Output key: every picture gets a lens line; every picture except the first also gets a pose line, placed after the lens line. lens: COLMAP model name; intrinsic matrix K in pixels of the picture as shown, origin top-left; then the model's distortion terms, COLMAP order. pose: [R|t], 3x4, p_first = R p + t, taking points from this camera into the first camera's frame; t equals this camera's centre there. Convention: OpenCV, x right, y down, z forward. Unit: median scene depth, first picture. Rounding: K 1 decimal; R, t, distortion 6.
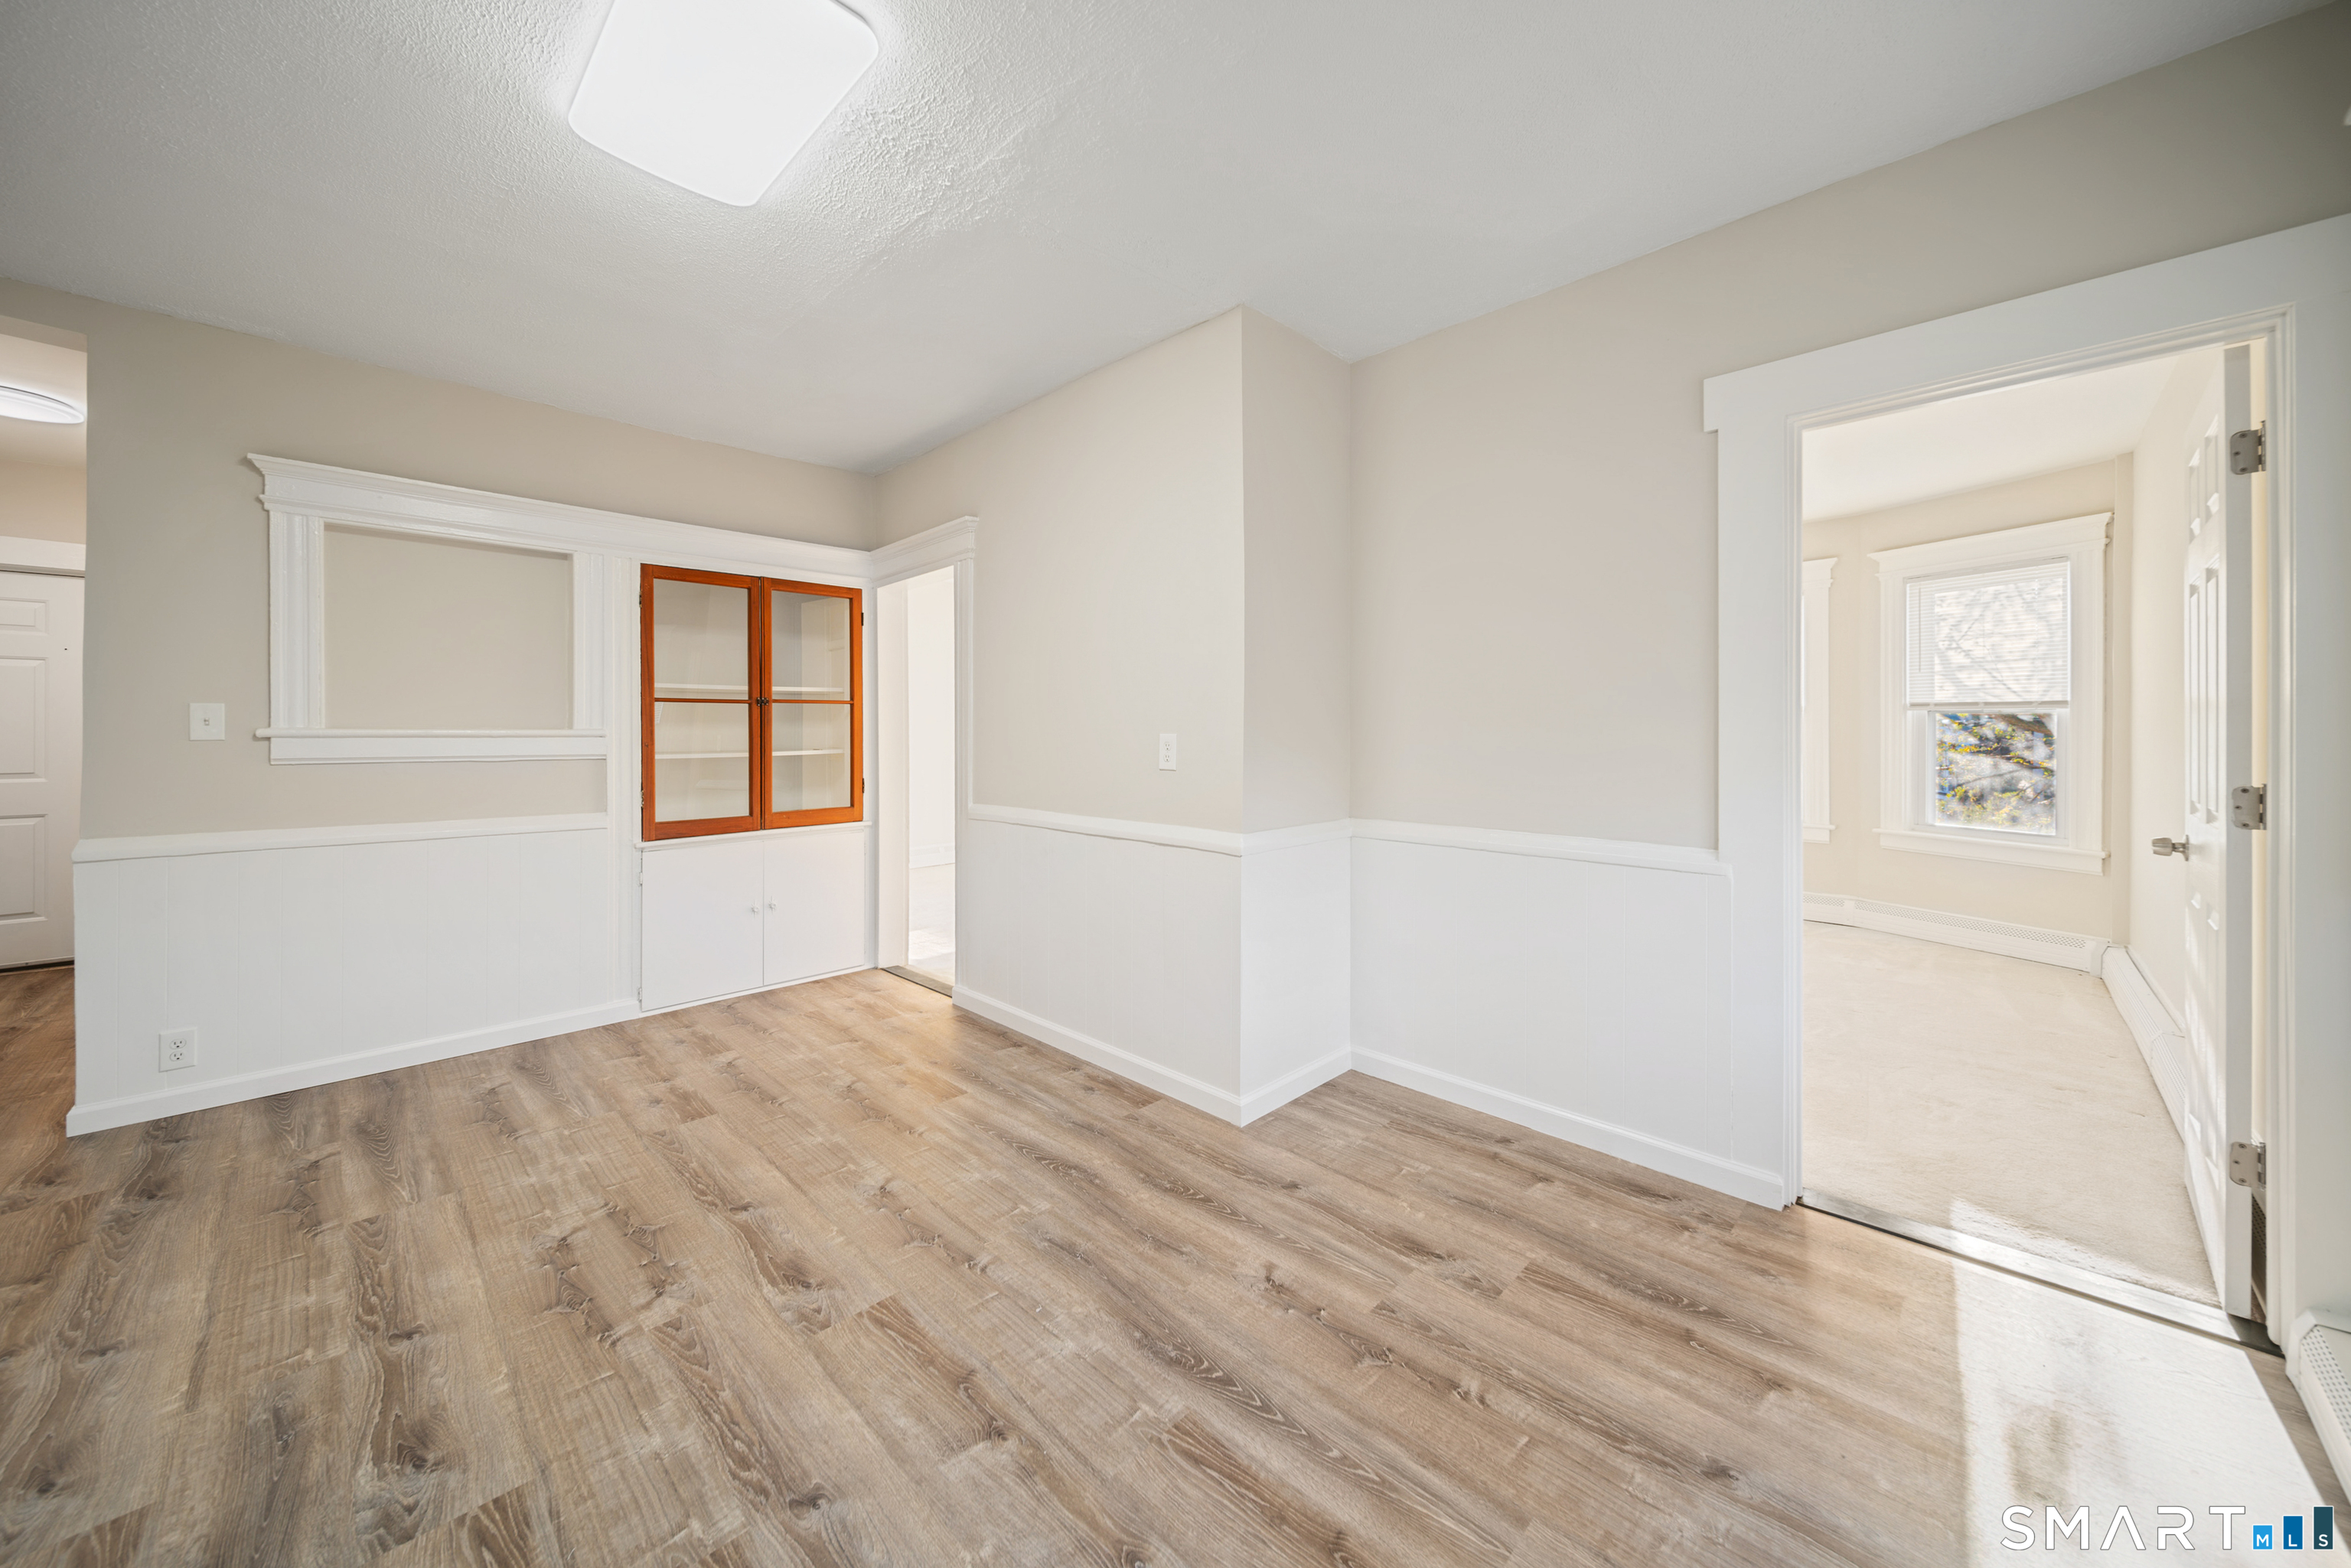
lens RADIAL K [[850.8, 0, 1145.0], [0, 850.8, 730.6], [0, 0, 1]] dist [0.000340, -0.000910]
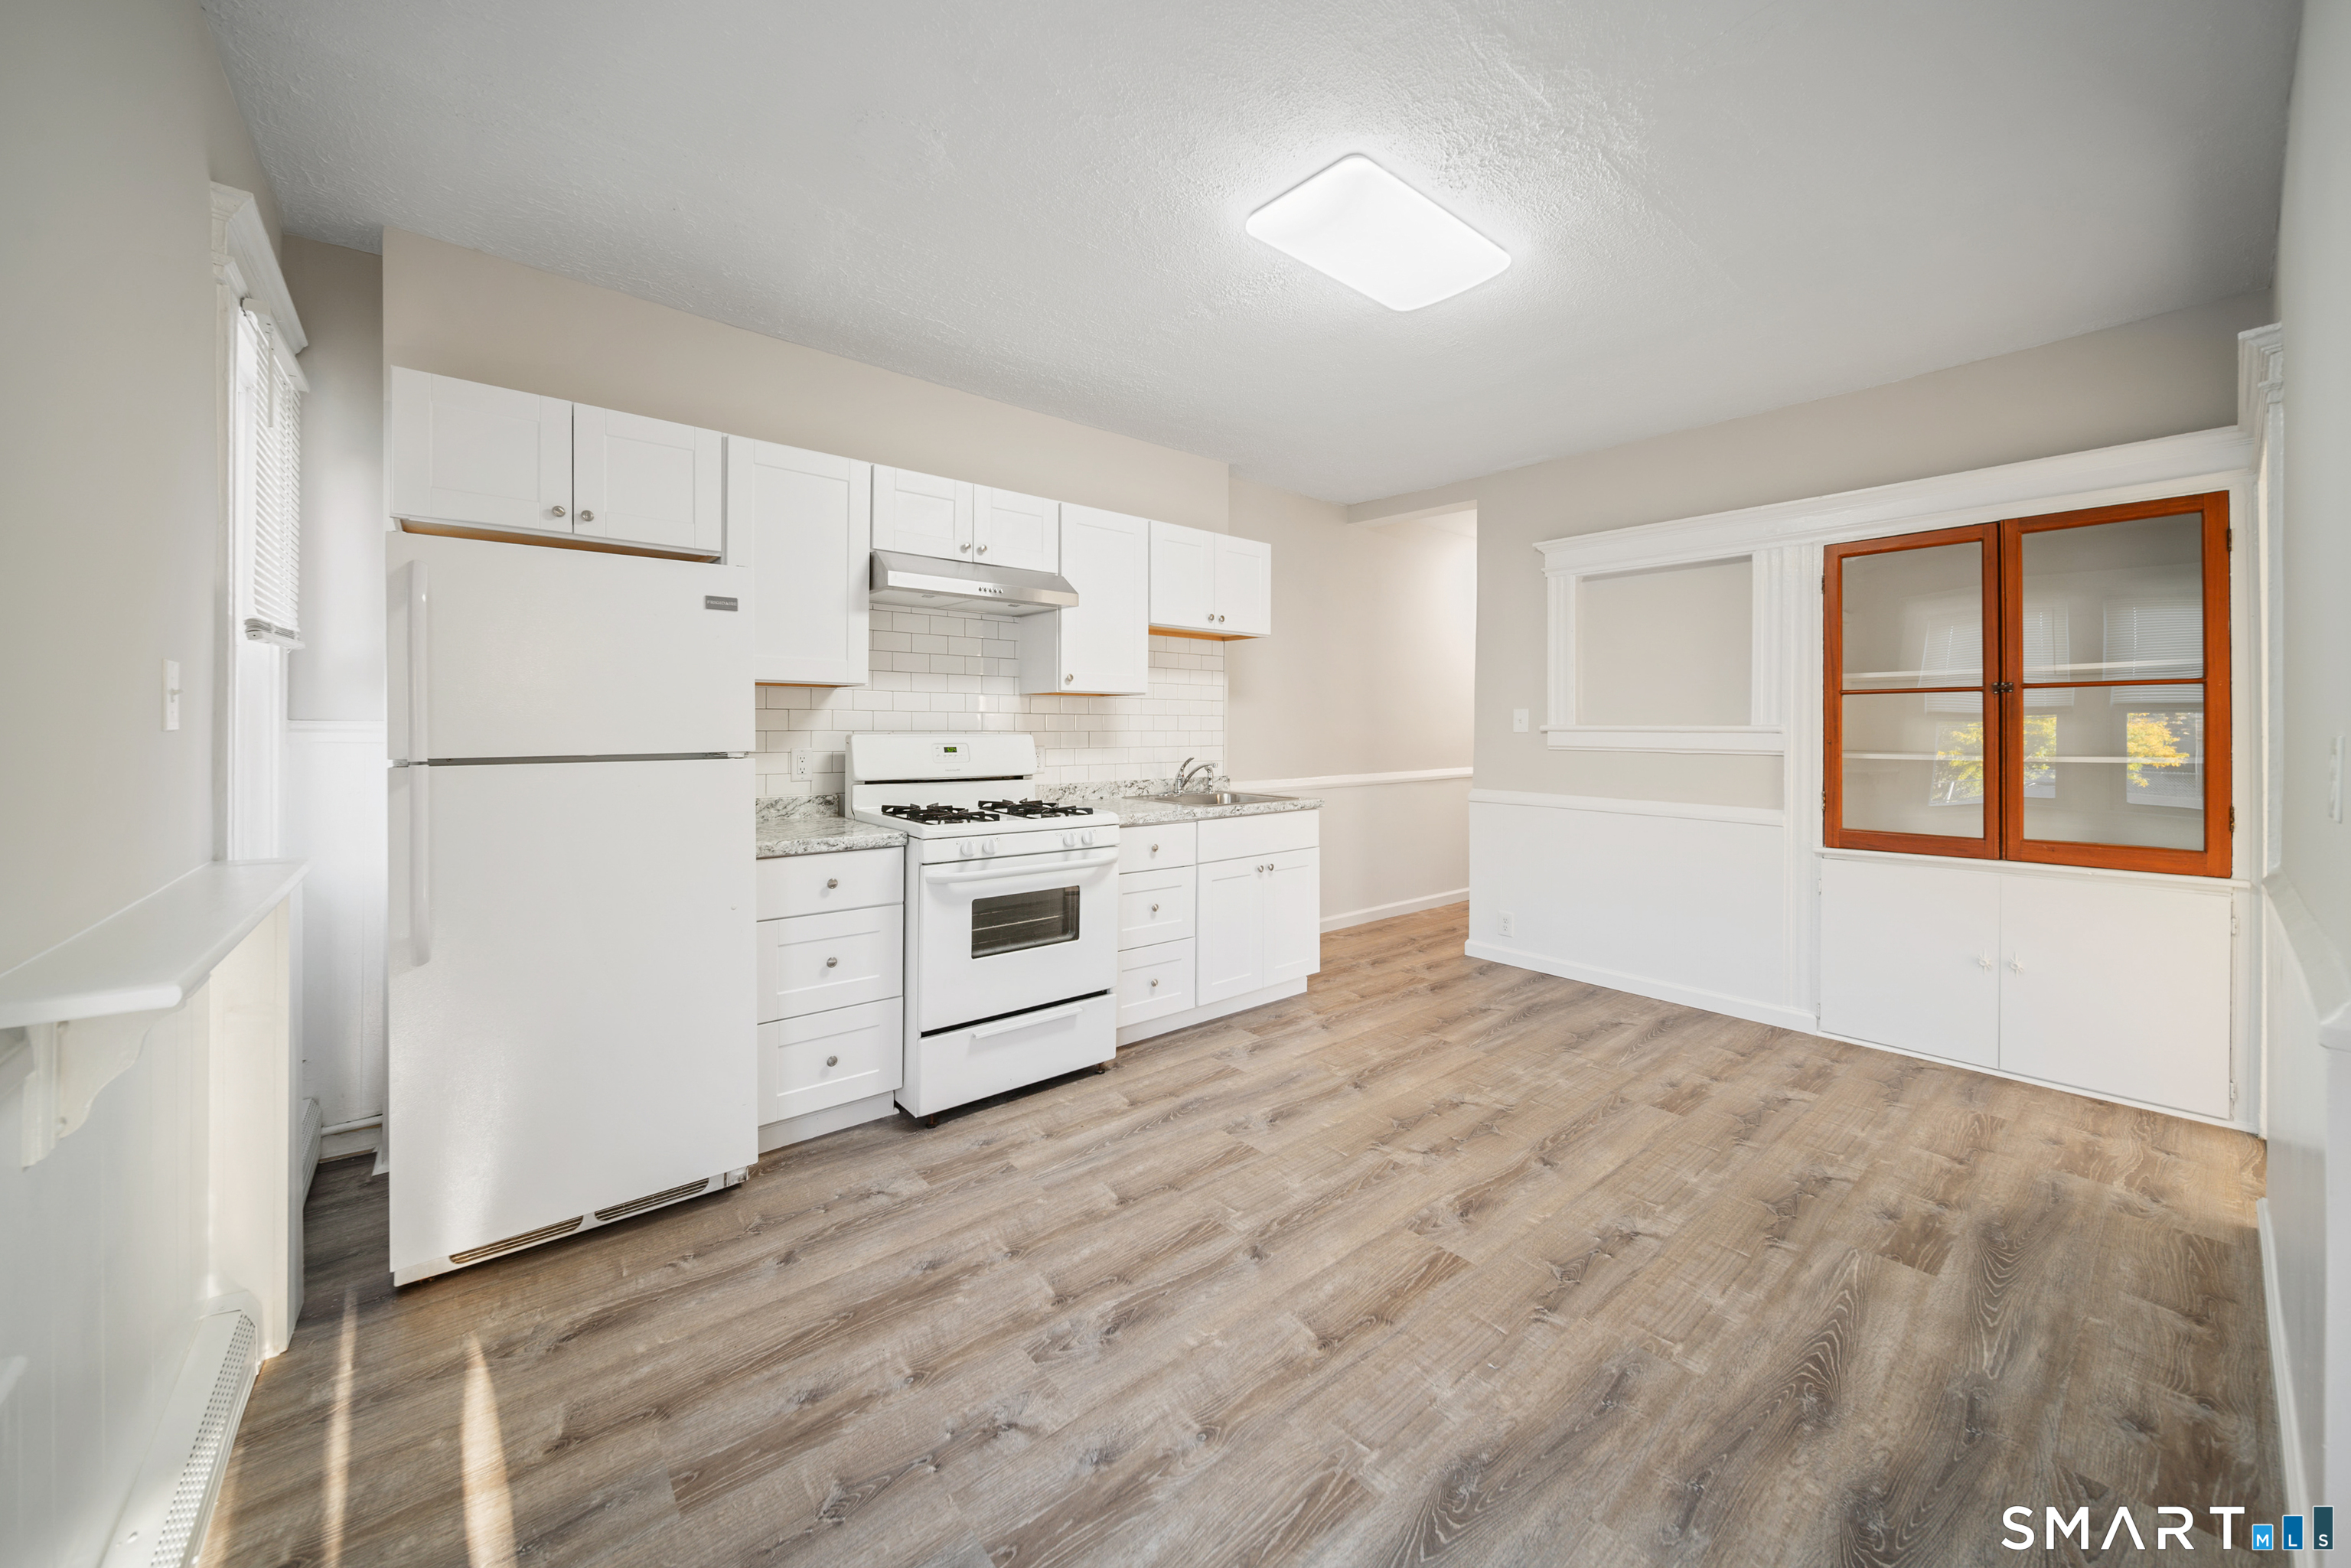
lens RADIAL K [[850.8, 0, 1143.2], [0, 850.8, 733.2], [0, 0, 1]] dist [0.000340, -0.000910]
pose [[-0.106301, 0.010448, -0.994279, 0.594724], [-0.000183, 0.999945, 0.010527, -0.004395], [0.994334, 0.001301, -0.106293, 0.530931]]
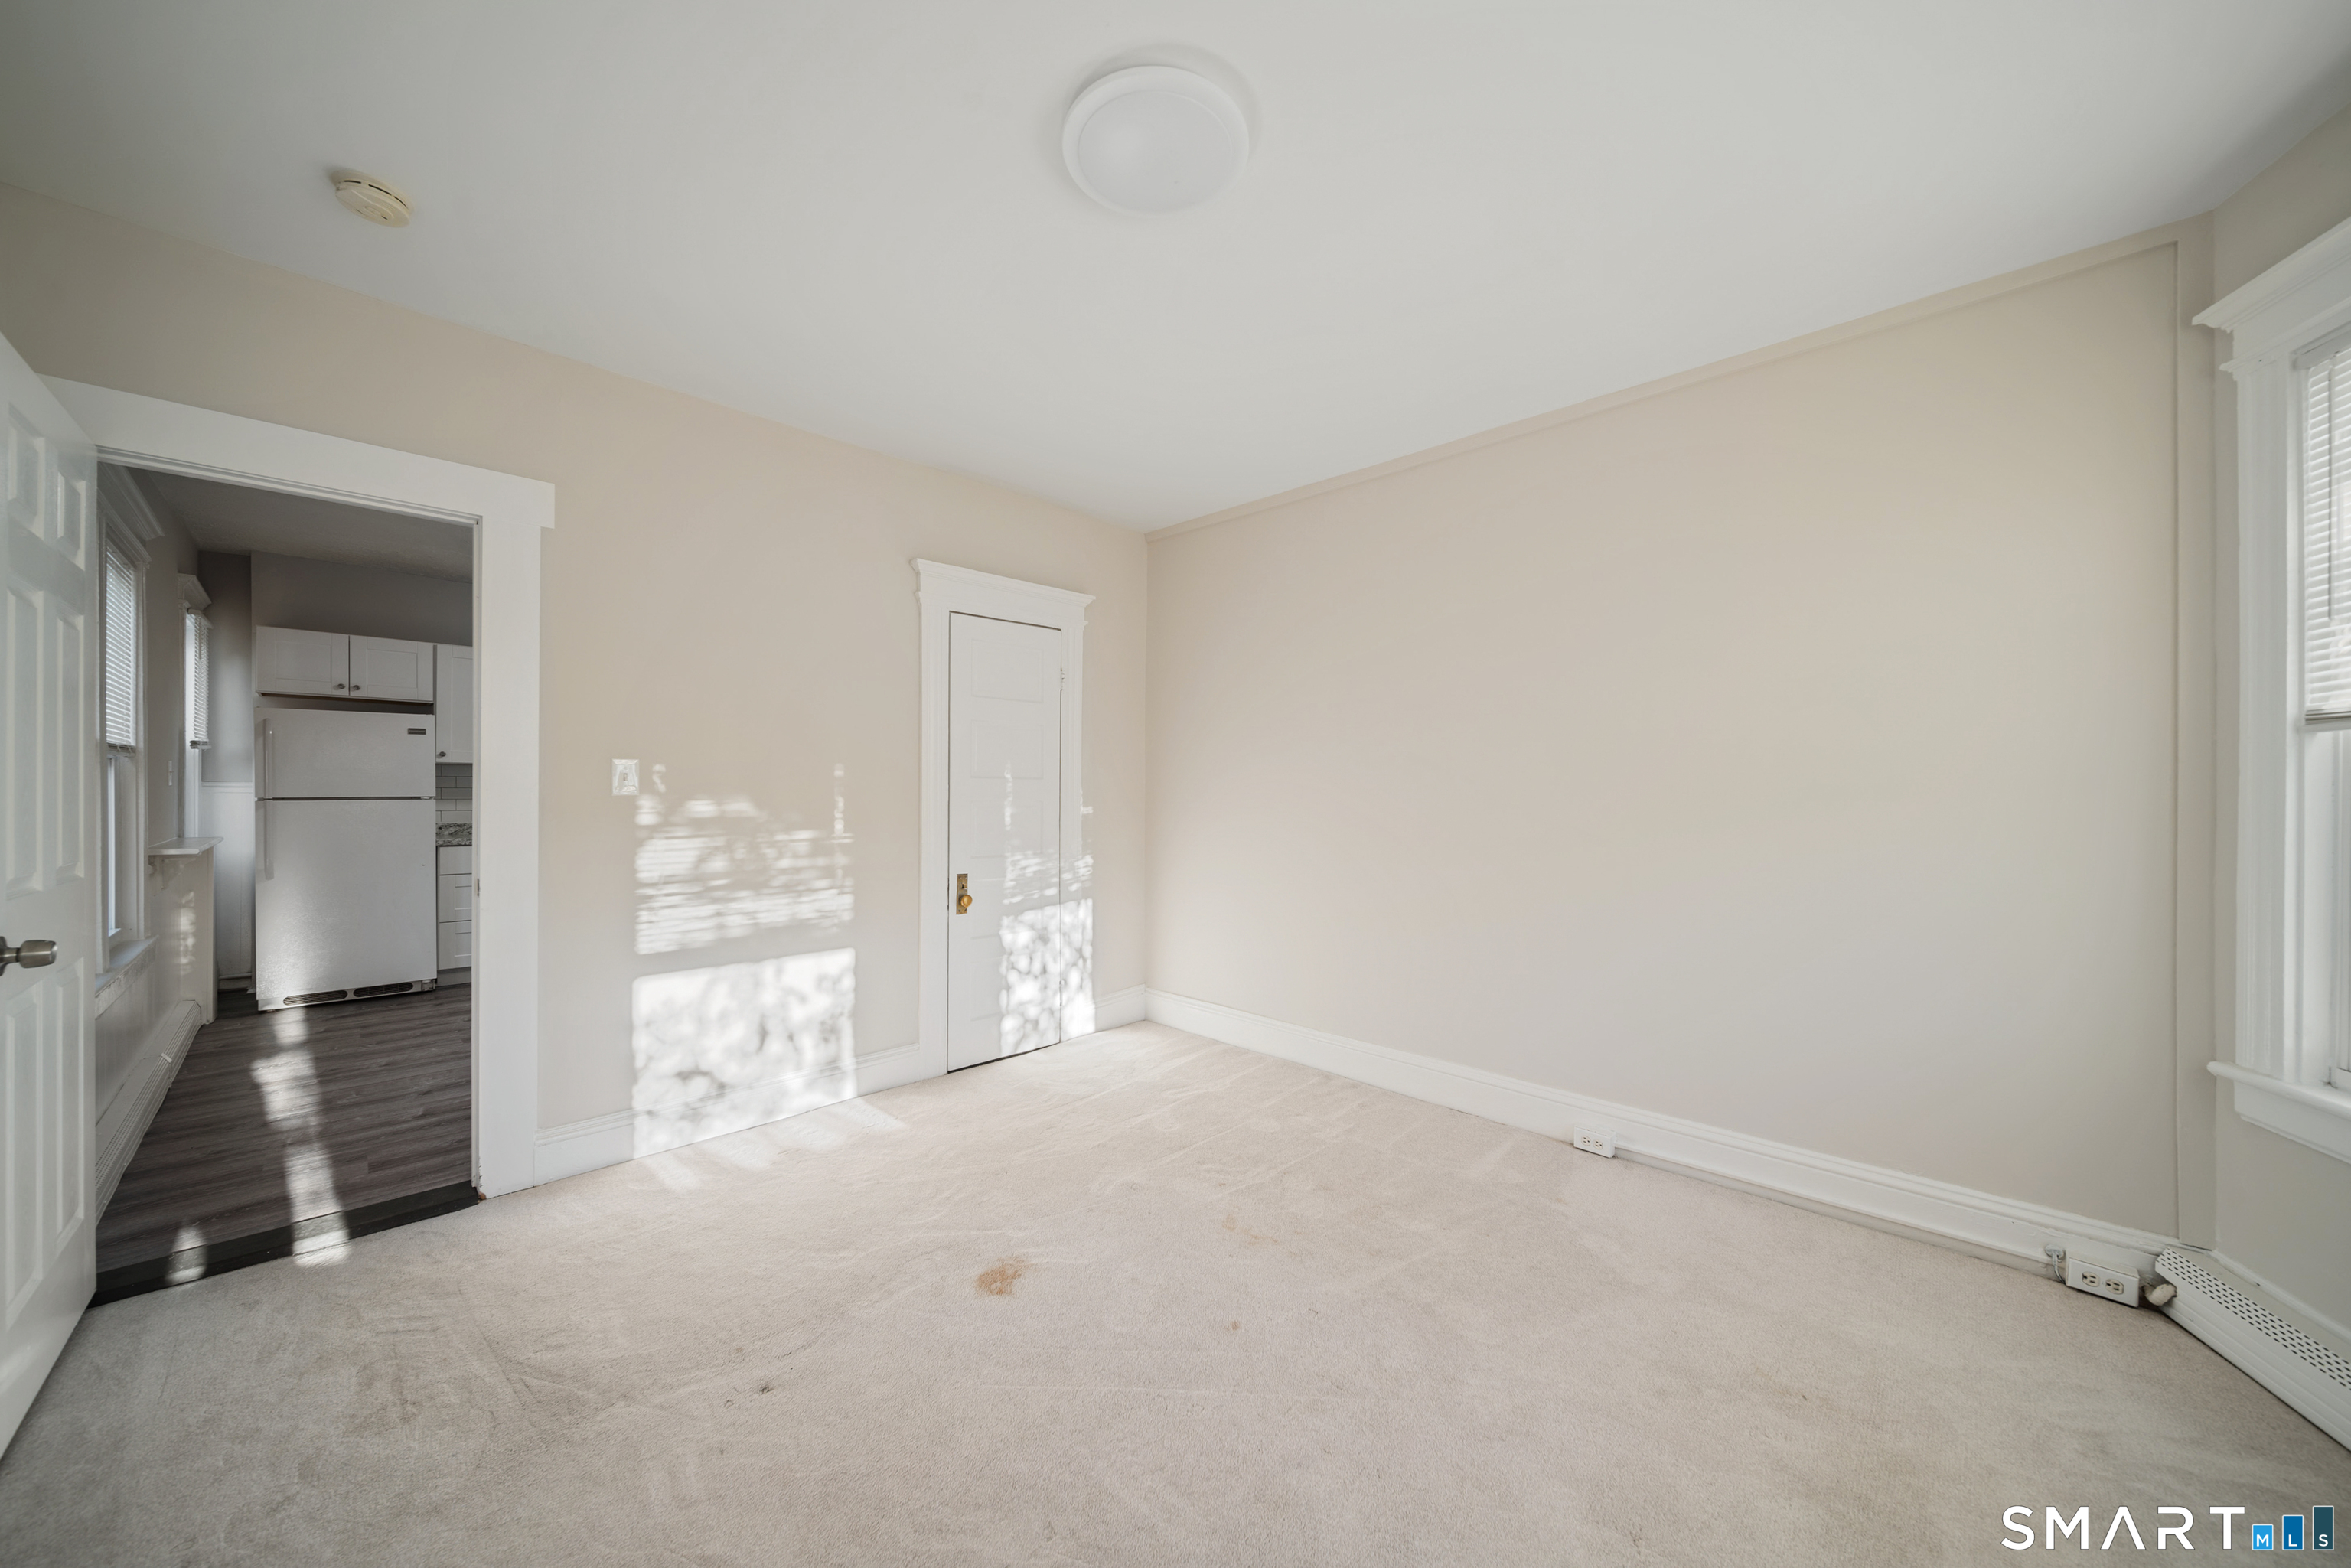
lens RADIAL K [[850.8, 0, 1187.5], [0, 850.8, 791.1], [0, 0, 1]] dist [0.000340, -0.000910]
pose [[0.004611, 0.009005, -0.999949, 1.790575], [0.001079, 0.999959, 0.009010, -0.003886], [0.999989, -0.001120, 0.004601, 1.822088]]
